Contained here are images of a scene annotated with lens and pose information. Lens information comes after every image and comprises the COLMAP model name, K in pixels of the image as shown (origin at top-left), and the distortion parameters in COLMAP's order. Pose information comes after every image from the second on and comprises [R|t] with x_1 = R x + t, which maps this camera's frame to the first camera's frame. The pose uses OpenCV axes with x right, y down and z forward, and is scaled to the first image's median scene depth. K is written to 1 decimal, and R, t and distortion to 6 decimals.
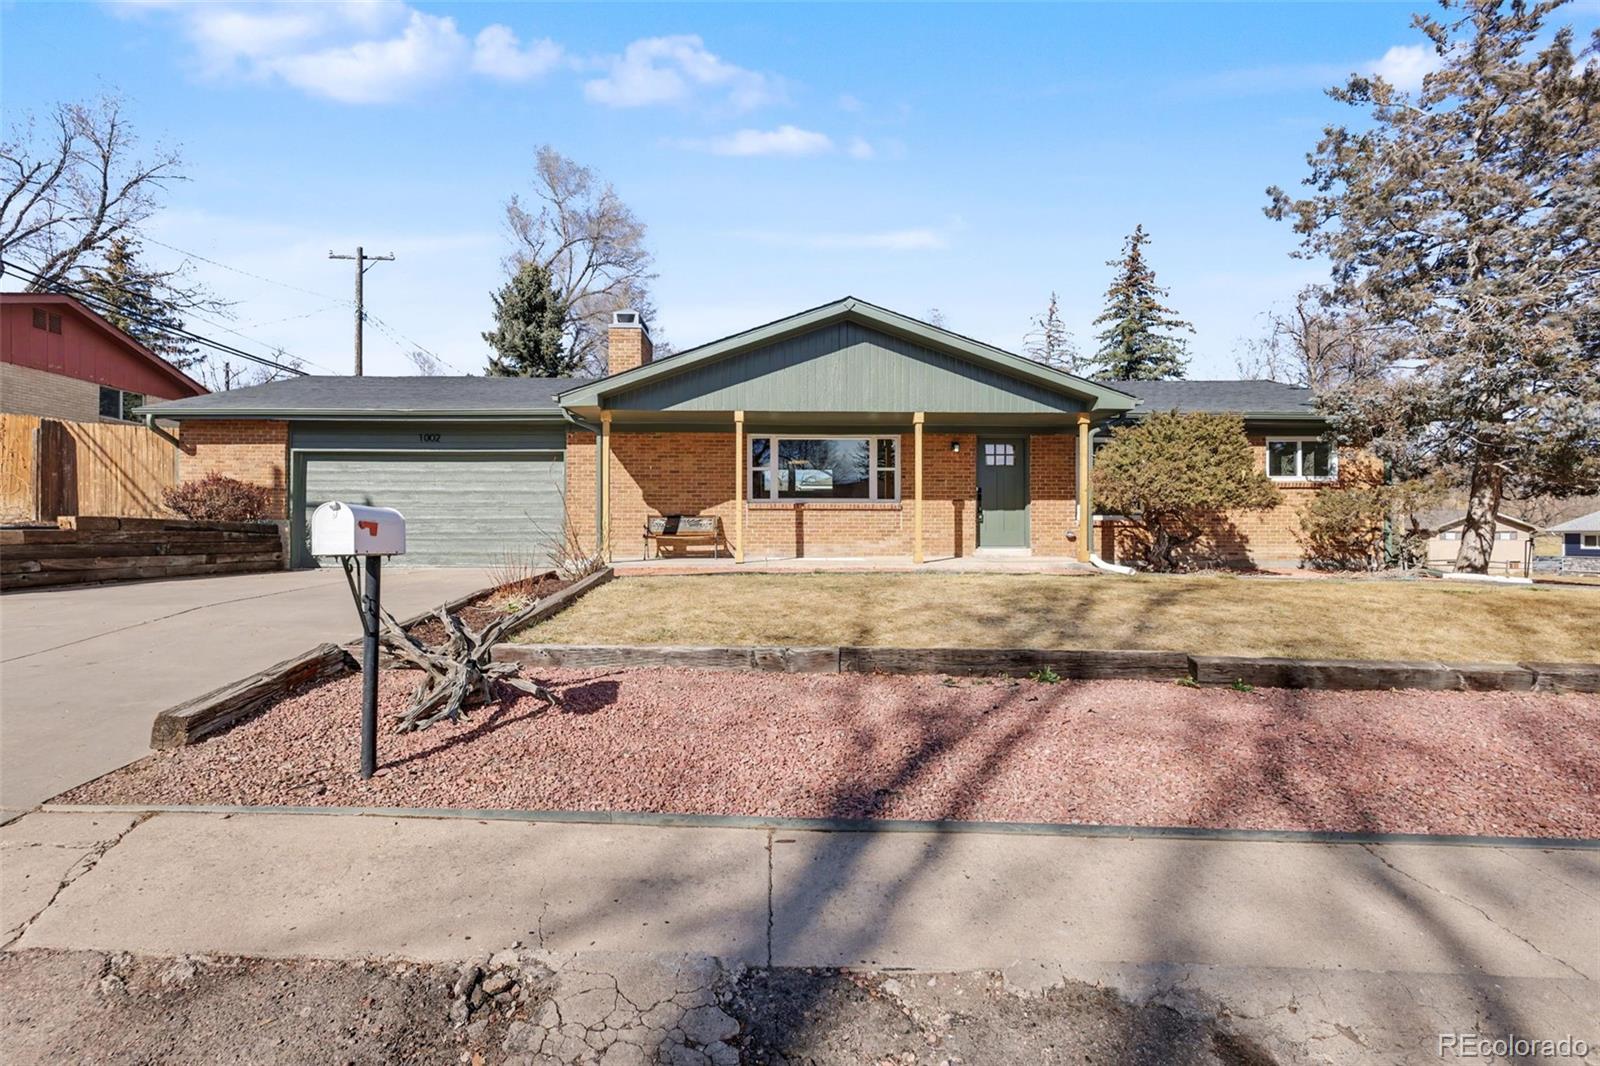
lens RADIAL K [[745.8, 0, 795.7], [0, 745.8, 532.1], [0, 0, 1]] dist [0.000566, -0.000293]
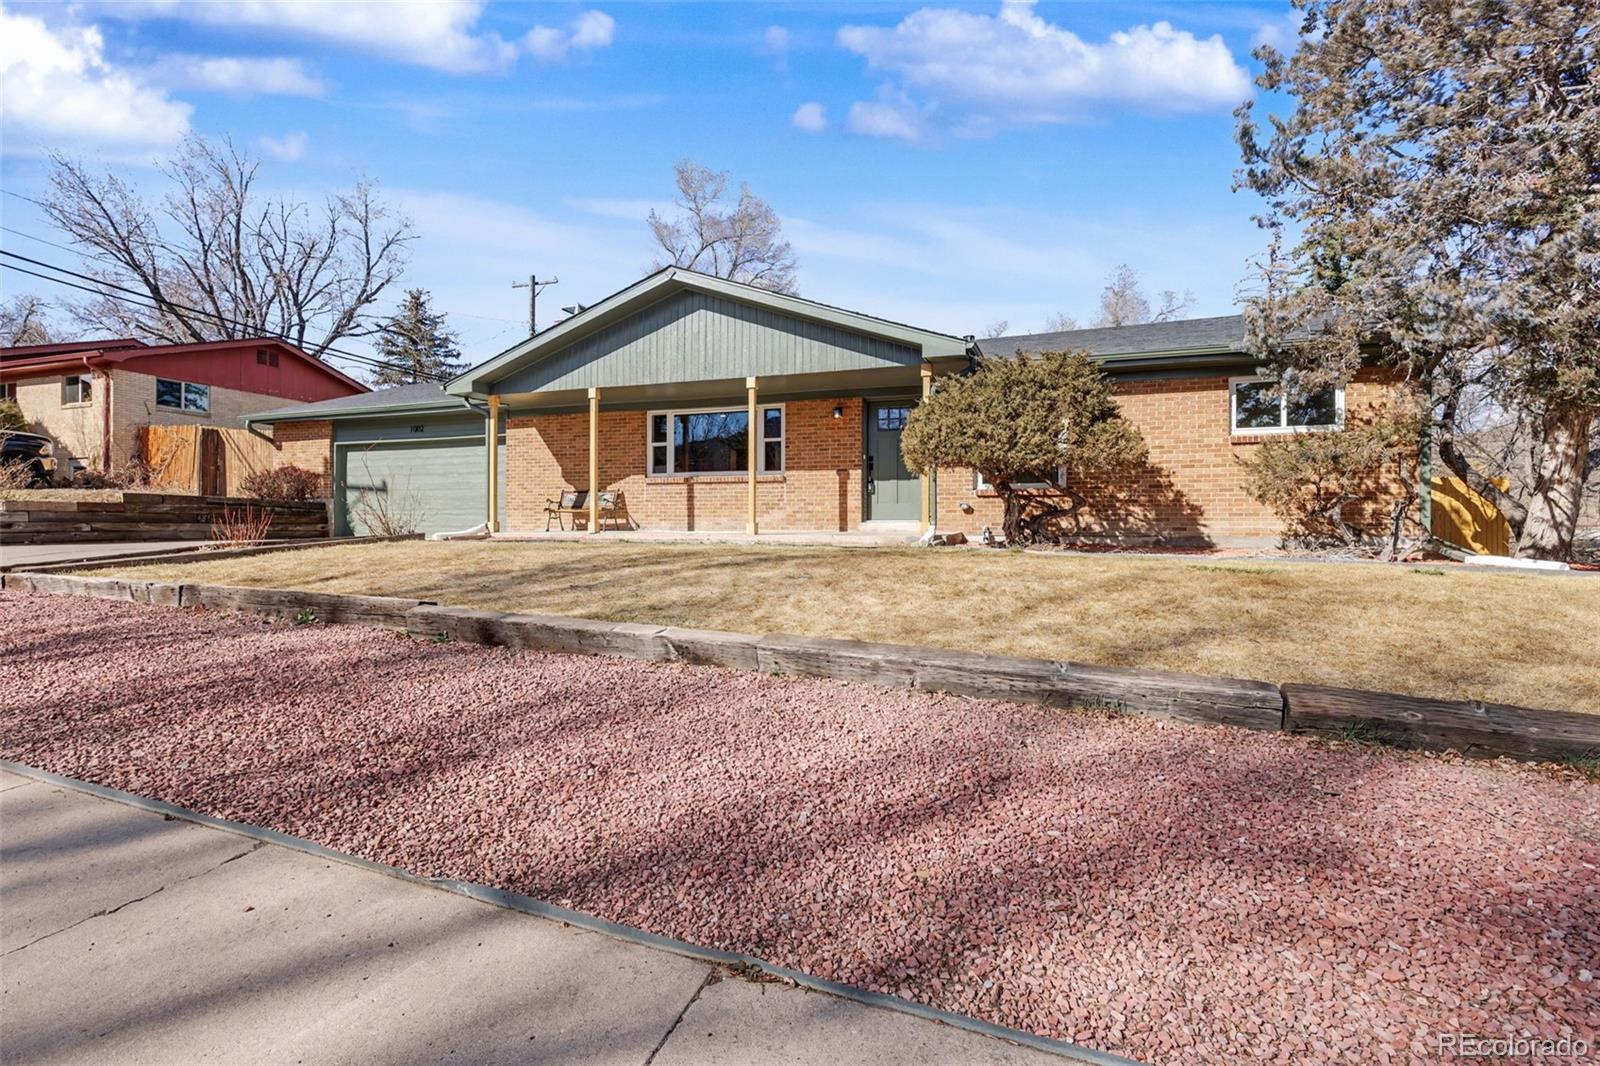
lens RADIAL K [[745.8, 0, 799.3], [0, 745.8, 530.3], [0, 0, 1]] dist [0.000566, -0.000293]
pose [[0.926945, 0.004428, -0.375171, 0.522151], [-0.001283, 0.999962, 0.008633, 0.024741], [0.375195, -0.007521, 0.926915, 0.121057]]
